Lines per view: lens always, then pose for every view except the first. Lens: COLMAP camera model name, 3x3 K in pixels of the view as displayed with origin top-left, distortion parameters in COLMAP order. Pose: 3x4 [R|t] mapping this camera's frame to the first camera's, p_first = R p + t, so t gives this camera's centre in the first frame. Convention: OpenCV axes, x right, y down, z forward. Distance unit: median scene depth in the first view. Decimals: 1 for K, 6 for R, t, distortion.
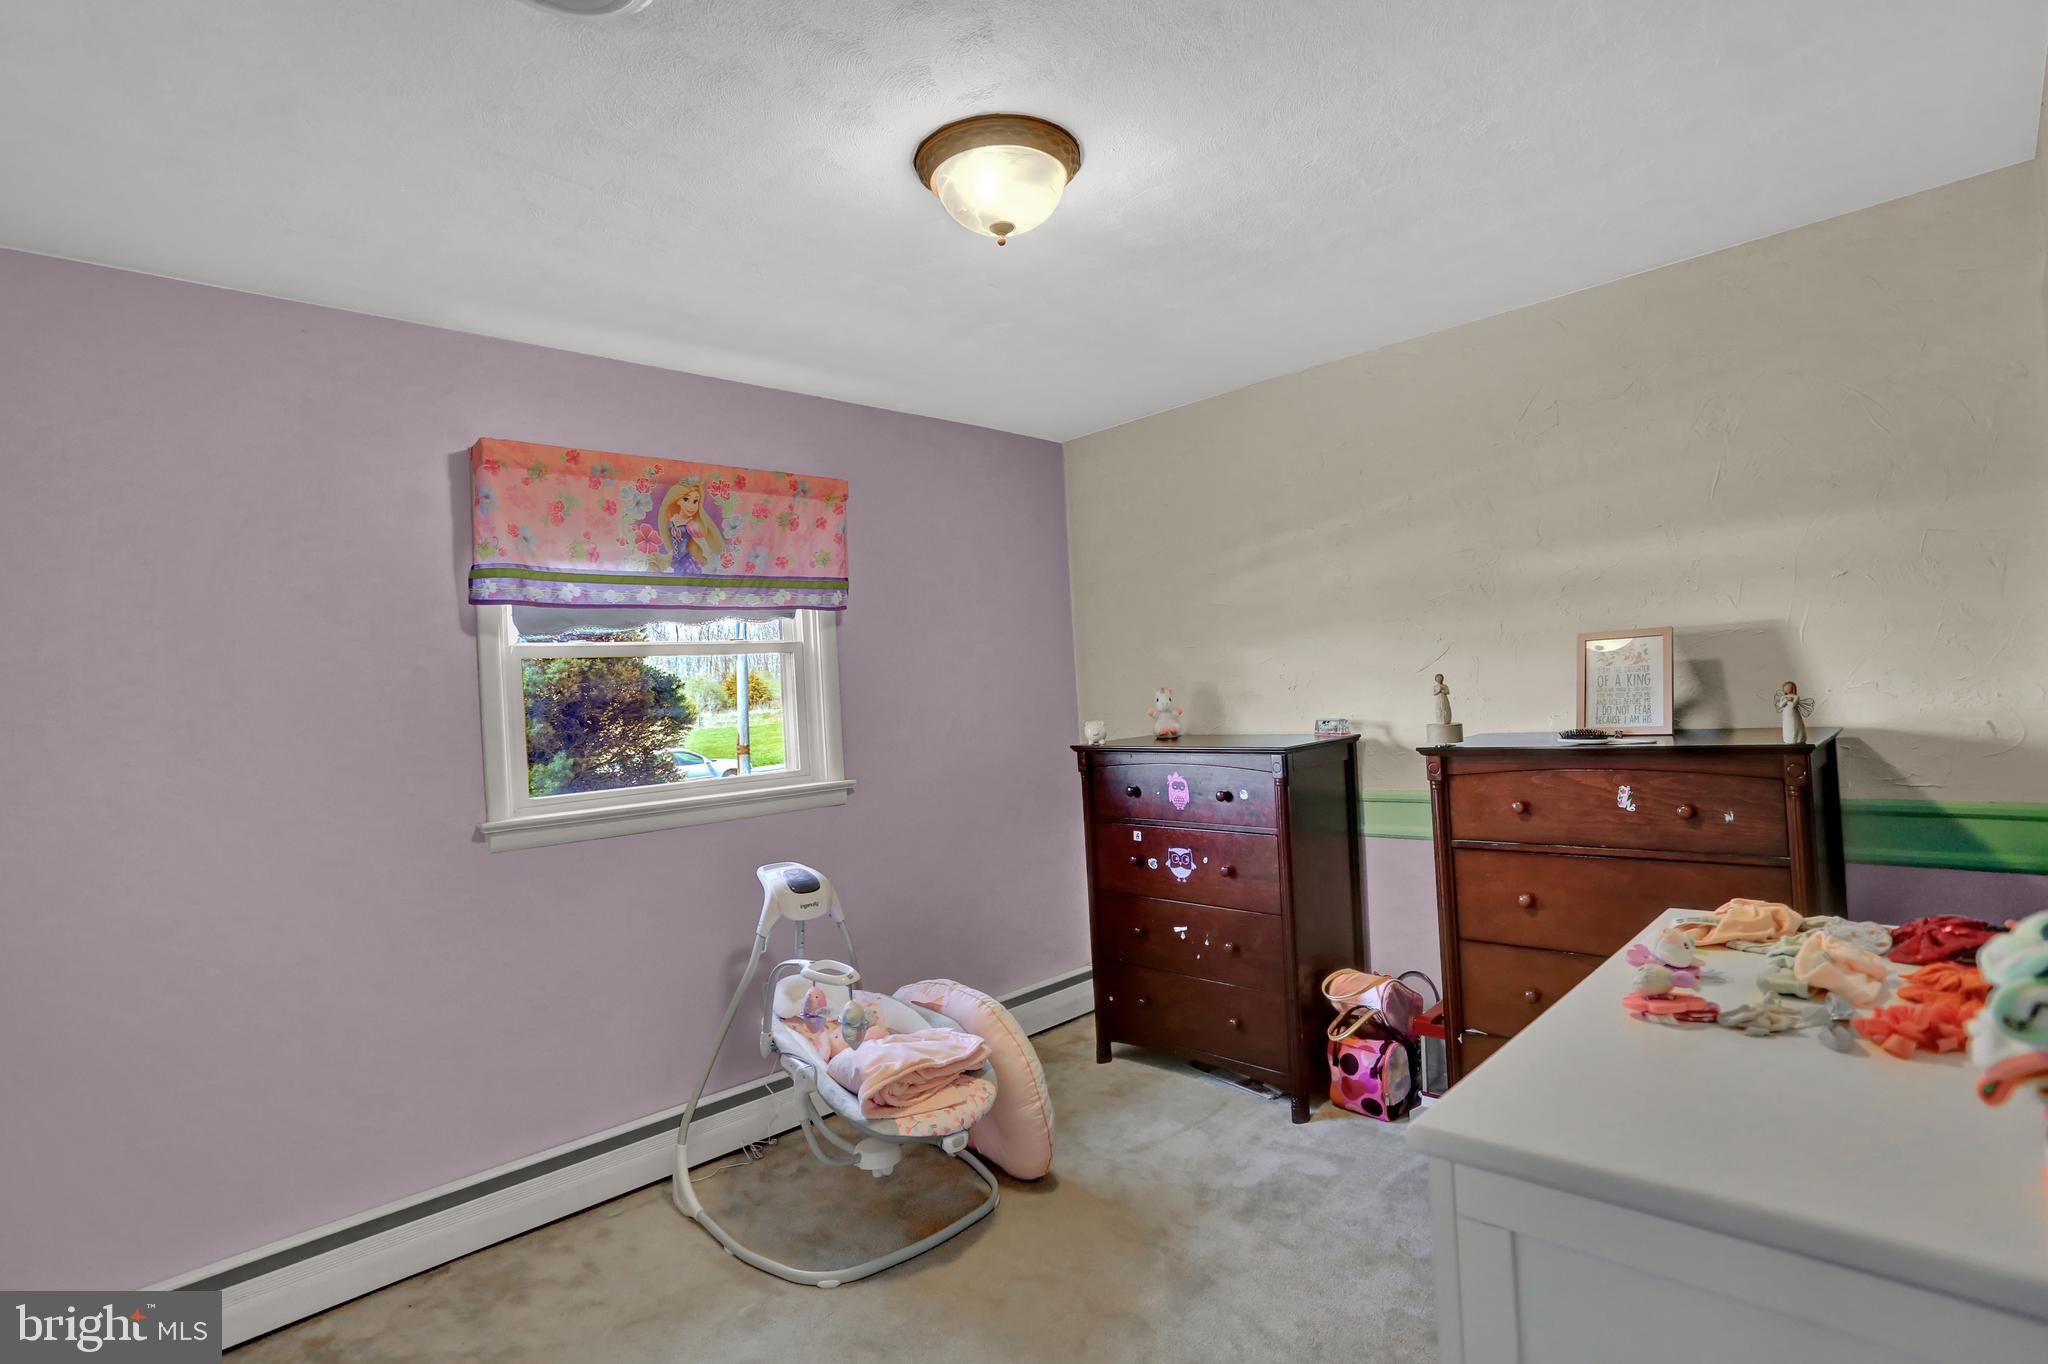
lens RADIAL K [[998.5, 0, 1036.1], [0, 998.5, 692.2], [0, 0, 1]] dist [-0.067250, 0.028394]
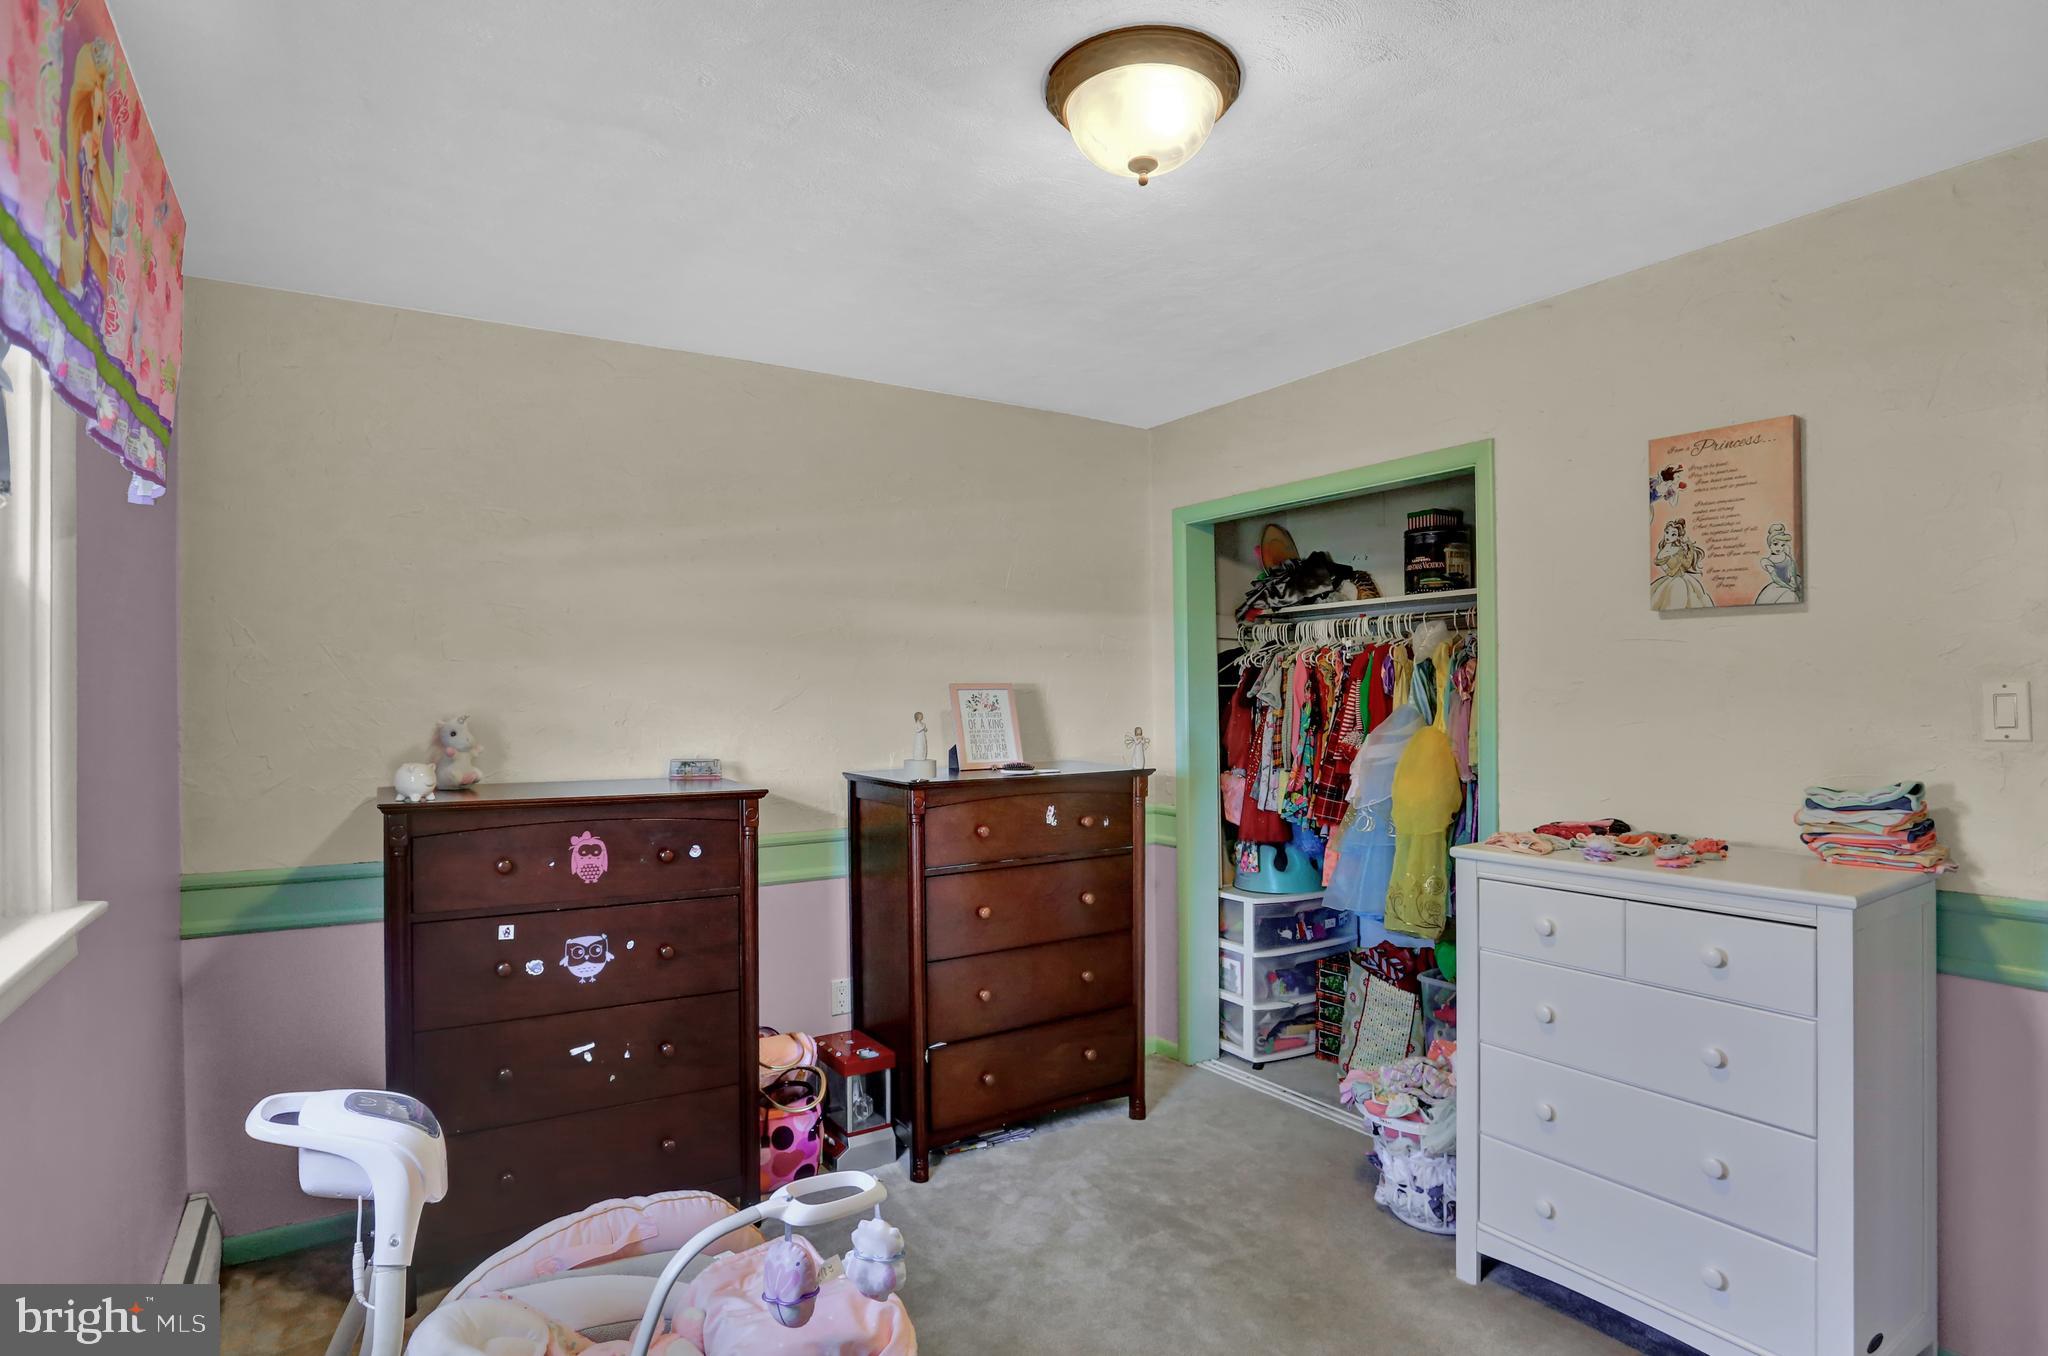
lens RADIAL K [[998.5, 0, 1036.1], [0, 998.5, 688.2], [0, 0, 1]] dist [-0.067250, 0.028394]
pose [[0.240877, 0.064937, 0.968381, -0.488491], [-0.008846, 0.997865, -0.064714, 0.019528], [-0.970515, 0.007022, 0.240937, 0.512924]]
